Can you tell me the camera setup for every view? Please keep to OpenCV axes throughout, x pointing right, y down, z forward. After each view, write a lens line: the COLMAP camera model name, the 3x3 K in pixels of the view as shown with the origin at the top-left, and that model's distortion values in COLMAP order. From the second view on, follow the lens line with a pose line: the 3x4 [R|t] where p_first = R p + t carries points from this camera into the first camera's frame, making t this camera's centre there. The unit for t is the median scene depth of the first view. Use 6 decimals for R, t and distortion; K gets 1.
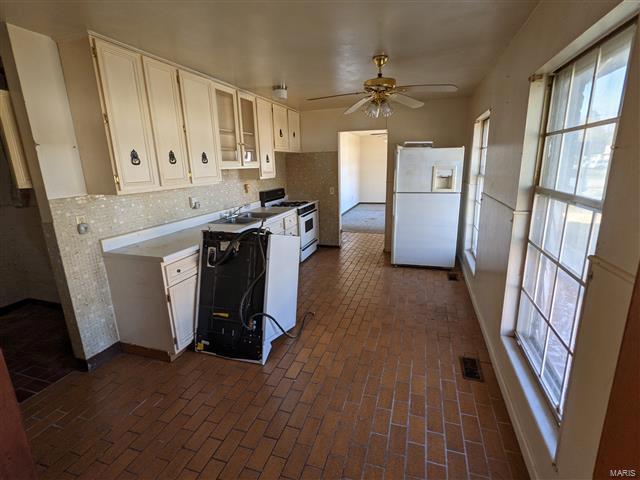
lens RADIAL K [[308.6, 0, 317.0], [0, 308.6, 238.3], [0, 0, 1]] dist [0.009326, -0.000735]
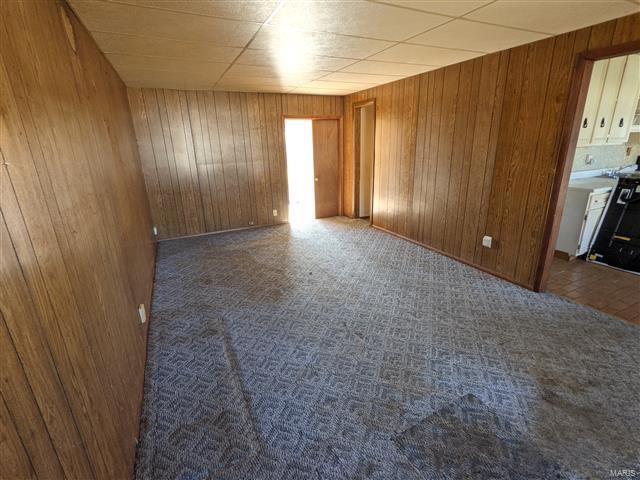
lens RADIAL K [[308.6, 0, 321.1], [0, 308.6, 238.0], [0, 0, 1]] dist [0.009326, -0.000735]
pose [[0.703231, 0.221209, -0.675672, -0.308900], [-0.160929, 0.975224, 0.151786, 0.245032], [0.692508, 0.001995, 0.721407, -0.916809]]
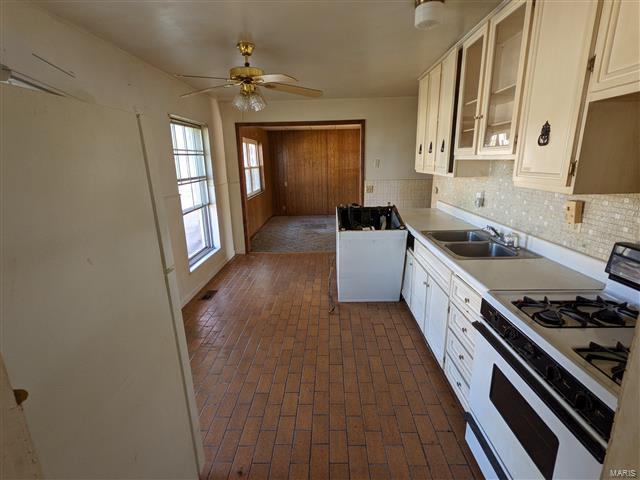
lens RADIAL K [[308.6, 0, 318.5], [0, 308.6, 239.6], [0, 0, 1]] dist [0.009326, -0.000735]
pose [[-0.953694, 0.136020, -0.268265, 0.277913], [-0.010725, 0.875956, 0.482271, -0.469134], [0.300587, 0.462816, -0.833936, 1.865349]]
